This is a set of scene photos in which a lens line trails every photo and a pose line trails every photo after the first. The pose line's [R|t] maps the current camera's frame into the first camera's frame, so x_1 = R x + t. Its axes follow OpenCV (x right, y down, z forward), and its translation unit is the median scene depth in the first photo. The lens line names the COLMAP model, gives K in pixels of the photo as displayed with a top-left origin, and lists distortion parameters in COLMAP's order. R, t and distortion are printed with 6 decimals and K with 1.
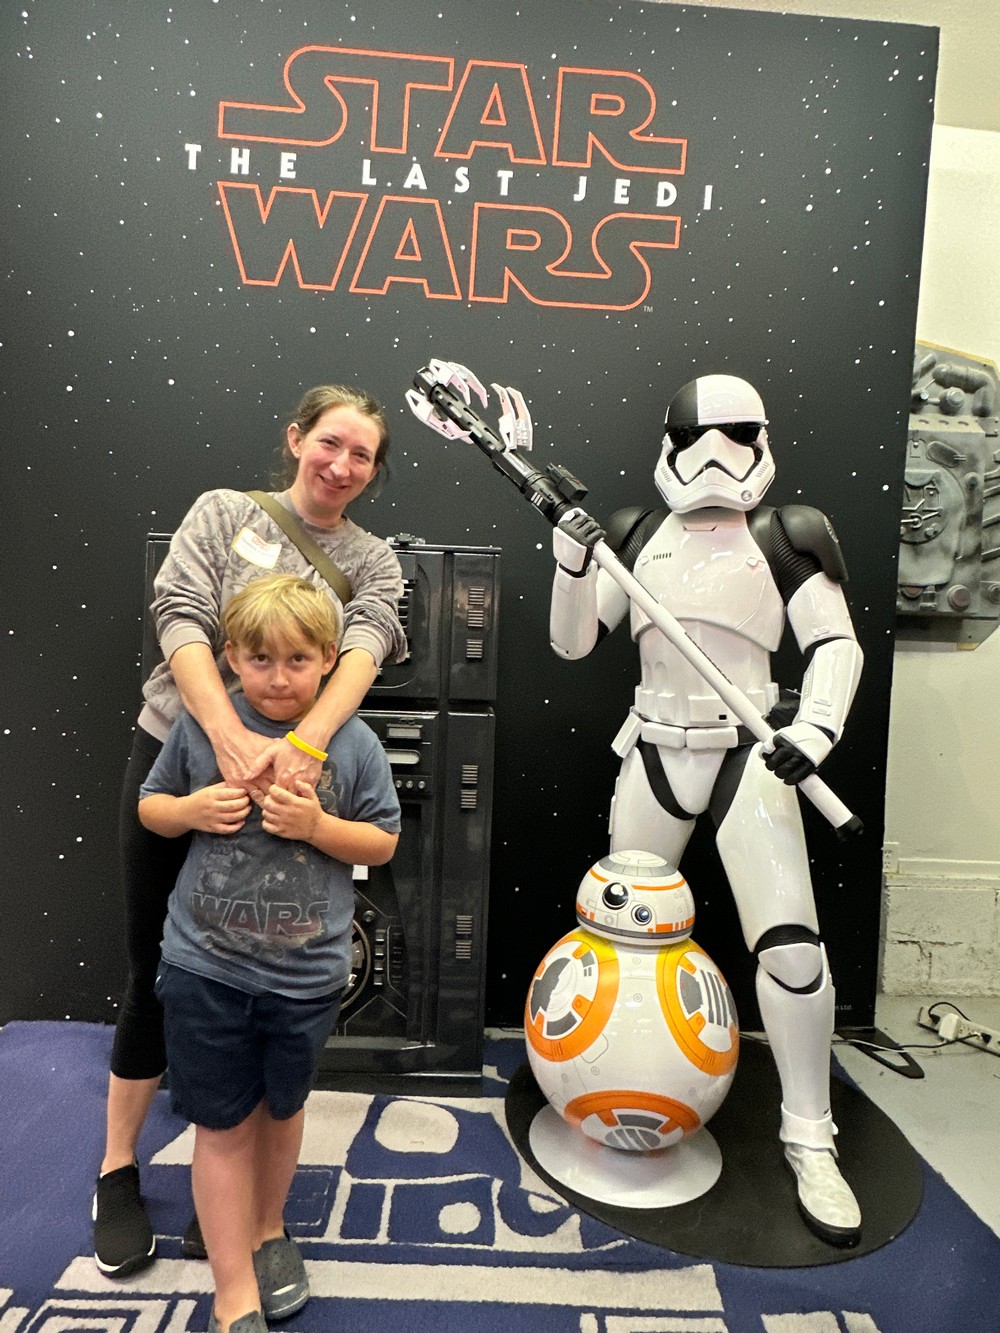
lens RADIAL K [[777.8, 0, 501.3], [0, 777.8, 667.8], [0, 0, 1]] dist [-0.014623, 0.002513]
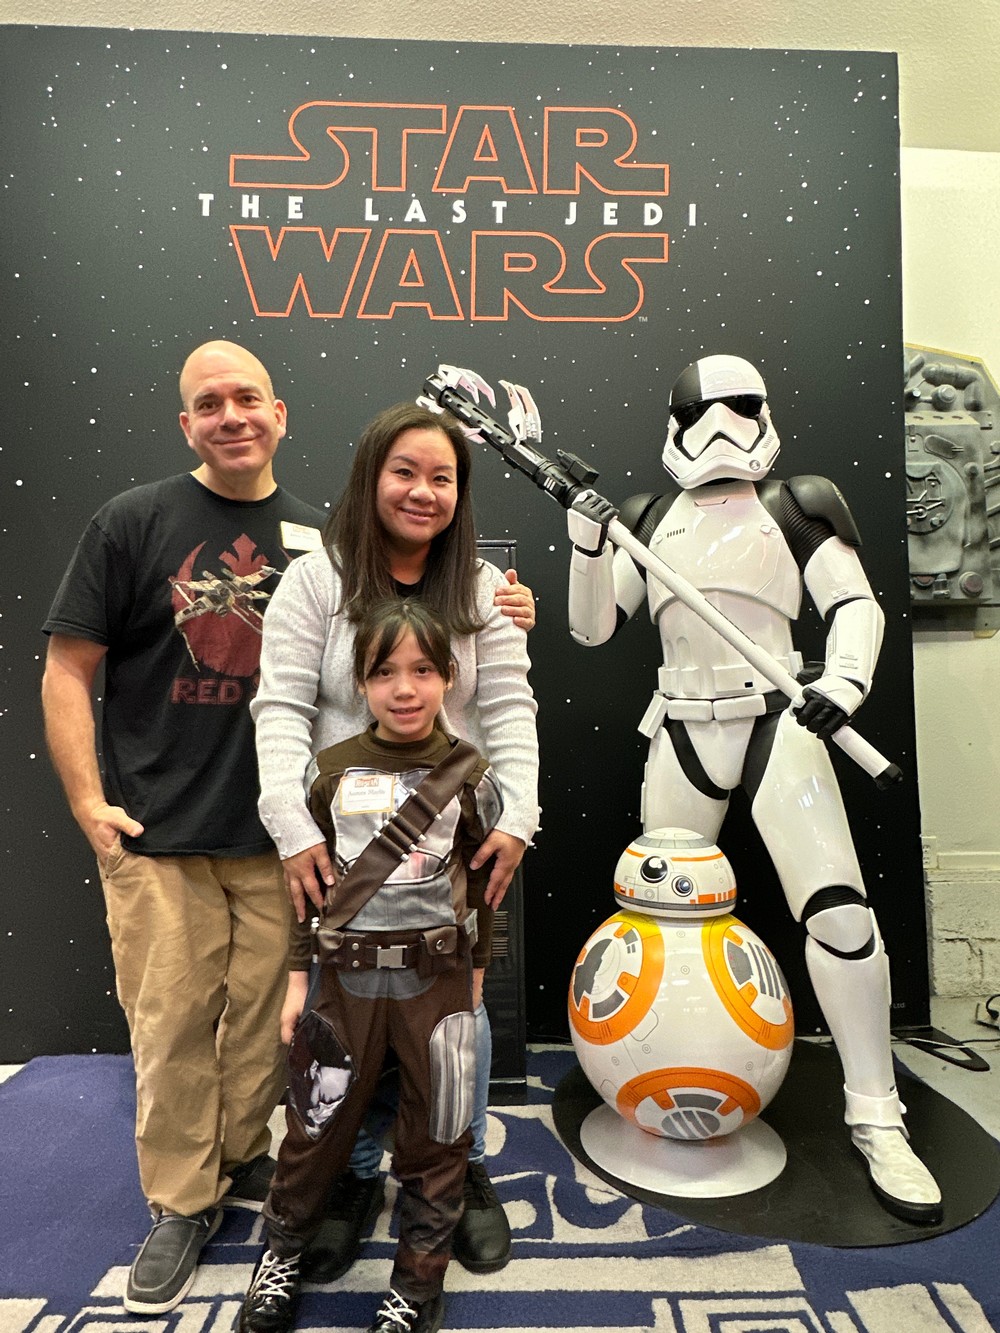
lens RADIAL K [[777.8, 0, 500.1], [0, 777.8, 669.1], [0, 0, 1]] dist [-0.014623, 0.002513]
pose [[0.998476, -0.054091, -0.010981, -0.020447], [0.052899, 0.994599, -0.089302, 0.109546], [0.015752, 0.088585, 0.995944, 0.000437]]
